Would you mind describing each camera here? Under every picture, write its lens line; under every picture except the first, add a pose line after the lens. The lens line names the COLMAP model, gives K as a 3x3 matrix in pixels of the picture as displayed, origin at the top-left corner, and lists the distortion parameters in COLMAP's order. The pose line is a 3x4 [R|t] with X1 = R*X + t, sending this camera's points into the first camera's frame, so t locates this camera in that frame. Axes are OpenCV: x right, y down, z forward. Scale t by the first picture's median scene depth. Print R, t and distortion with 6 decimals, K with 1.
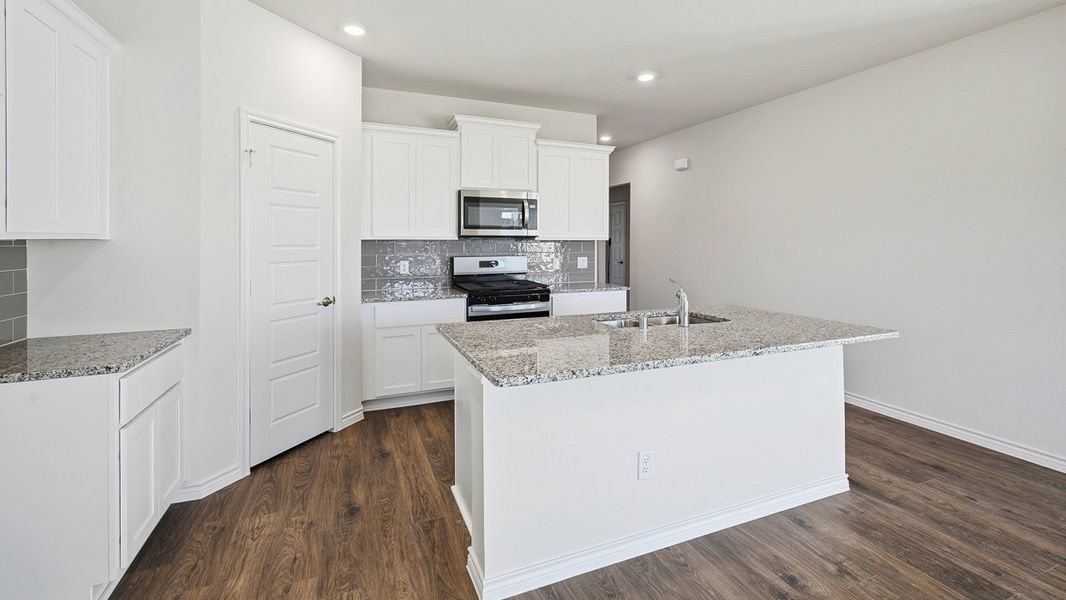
lens RADIAL K [[452.7, 0, 534.9], [0, 452.7, 241.6], [0, 0, 1]] dist [-0.000198, 0.000366]
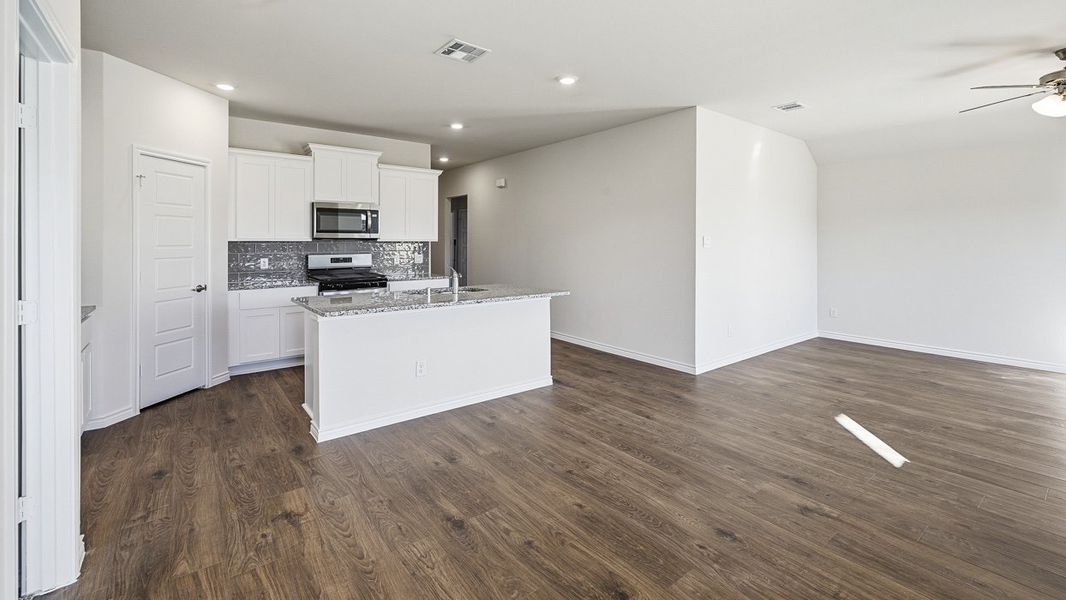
lens RADIAL K [[452.7, 0, 534.9], [0, 452.7, 241.6], [0, 0, 1]] dist [-0.000198, 0.000366]
pose [[0.964046, -0.000215, 0.265734, 0.101817], [0.000471, 0.999999, -0.000900, -0.001208], [-0.265734, 0.000993, 0.964046, -0.415992]]
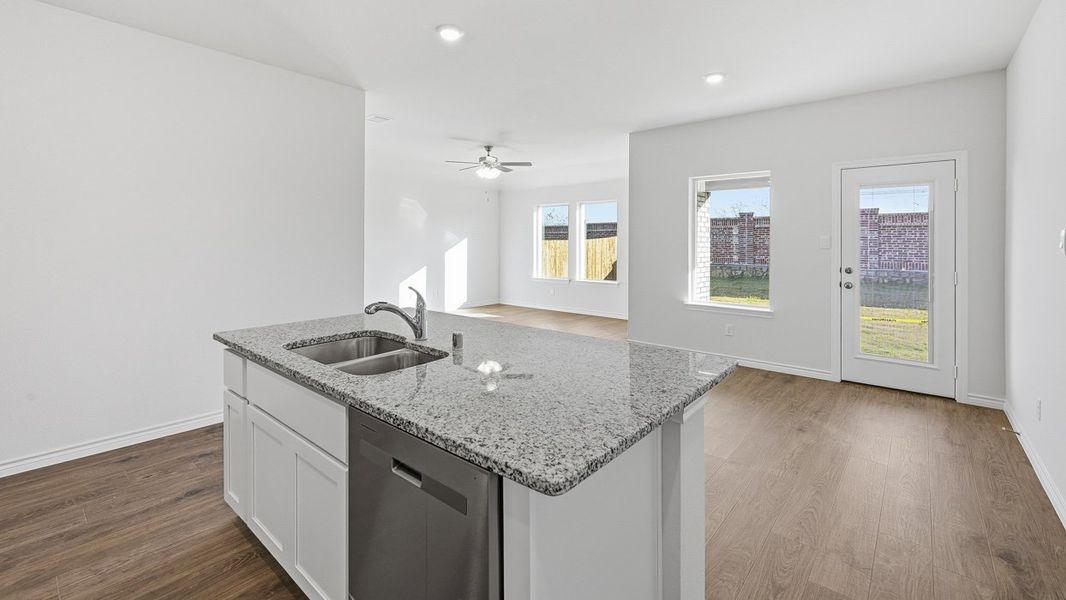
lens RADIAL K [[452.7, 0, 534.9], [0, 452.7, 241.6], [0, 0, 1]] dist [-0.000198, 0.000366]
pose [[-0.458168, 0.000304, 0.888865, -0.321191], [-0.005510, 0.999980, -0.003182, 0.000892], [-0.888848, -0.006355, -0.458157, 0.735905]]
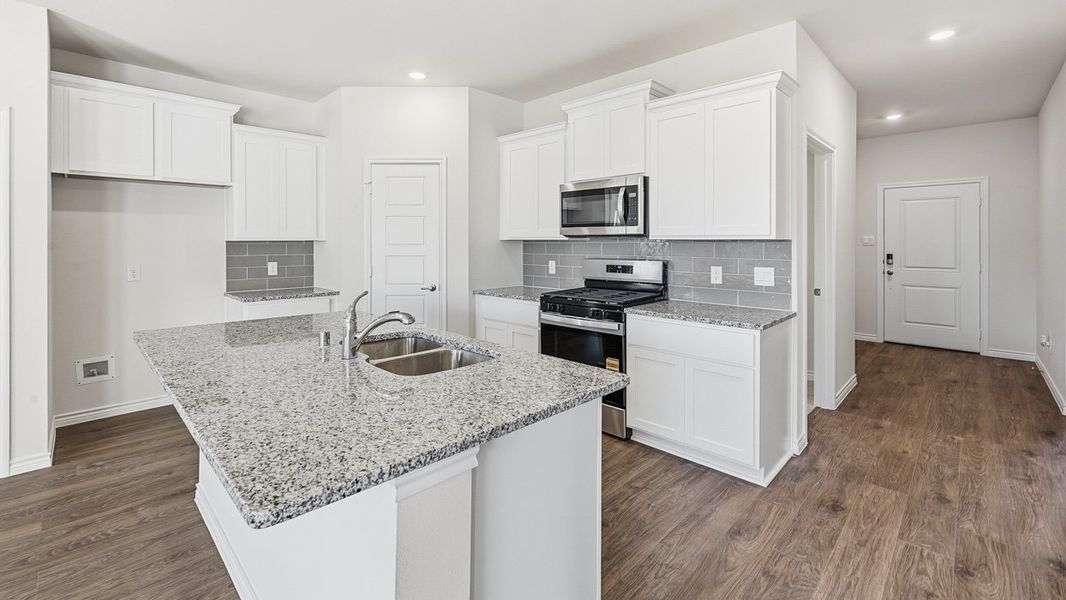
lens RADIAL K [[452.7, 0, 534.9], [0, 452.7, 241.6], [0, 0, 1]] dist [-0.000198, 0.000366]
pose [[0.392497, 0.001612, -0.919752, 0.680362], [0.000516, 0.999998, 0.001973, -0.001987], [0.919753, -0.001249, 0.392495, 0.605109]]
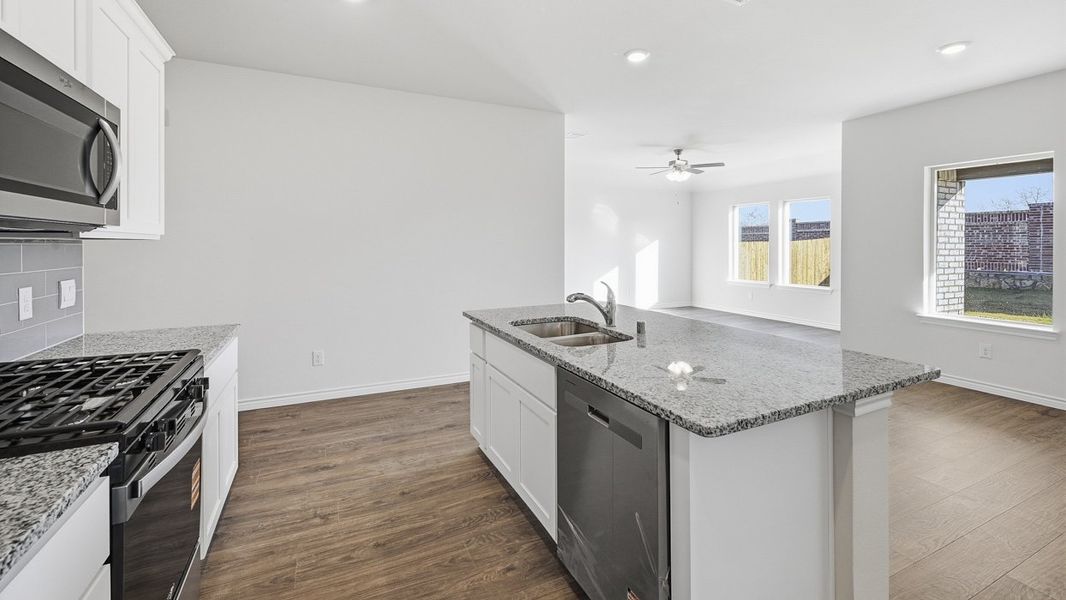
lens RADIAL K [[446.5, 0, 533.7], [0, 446.5, 248.6], [0, 0, 1]] dist [-0.001174, -0.000056]
pose [[-0.050608, -0.009466, 0.998674, -0.402859], [-0.002505, 0.999953, 0.009352, 0.000772], [-0.998715, -0.002028, -0.050629, 0.750014]]
